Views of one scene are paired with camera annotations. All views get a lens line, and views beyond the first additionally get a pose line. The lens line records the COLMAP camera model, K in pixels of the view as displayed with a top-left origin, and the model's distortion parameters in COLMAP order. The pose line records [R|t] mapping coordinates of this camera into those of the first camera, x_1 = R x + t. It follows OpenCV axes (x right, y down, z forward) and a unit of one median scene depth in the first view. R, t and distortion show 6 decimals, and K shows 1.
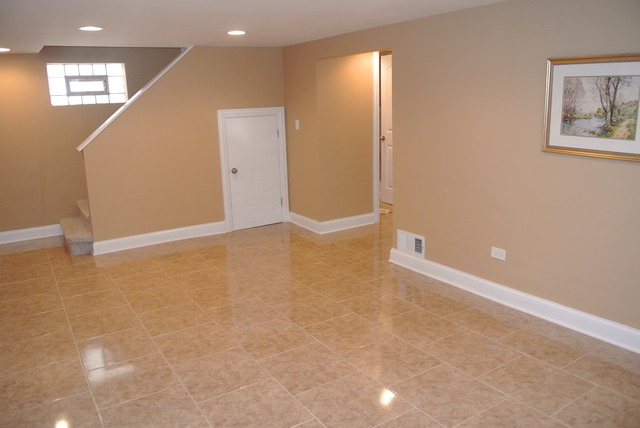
lens RADIAL K [[498.1, 0, 316.6], [0, 498.1, 209.0], [0, 0, 1]] dist [-0.083147, 0.028136]
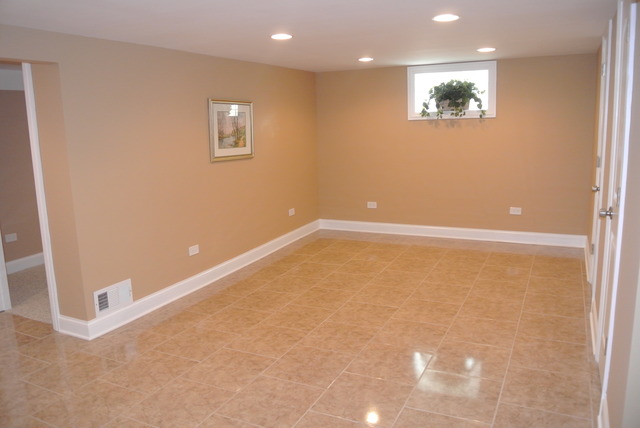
lens RADIAL K [[498.1, 0, 316.8], [0, 498.1, 217.3], [0, 0, 1]] dist [-0.083147, 0.028136]
pose [[-0.511759, -0.115382, 0.851346, -1.008898], [0.231325, 0.935838, 0.265887, -0.296604], [-0.827401, 0.333008, -0.452233, 1.534348]]
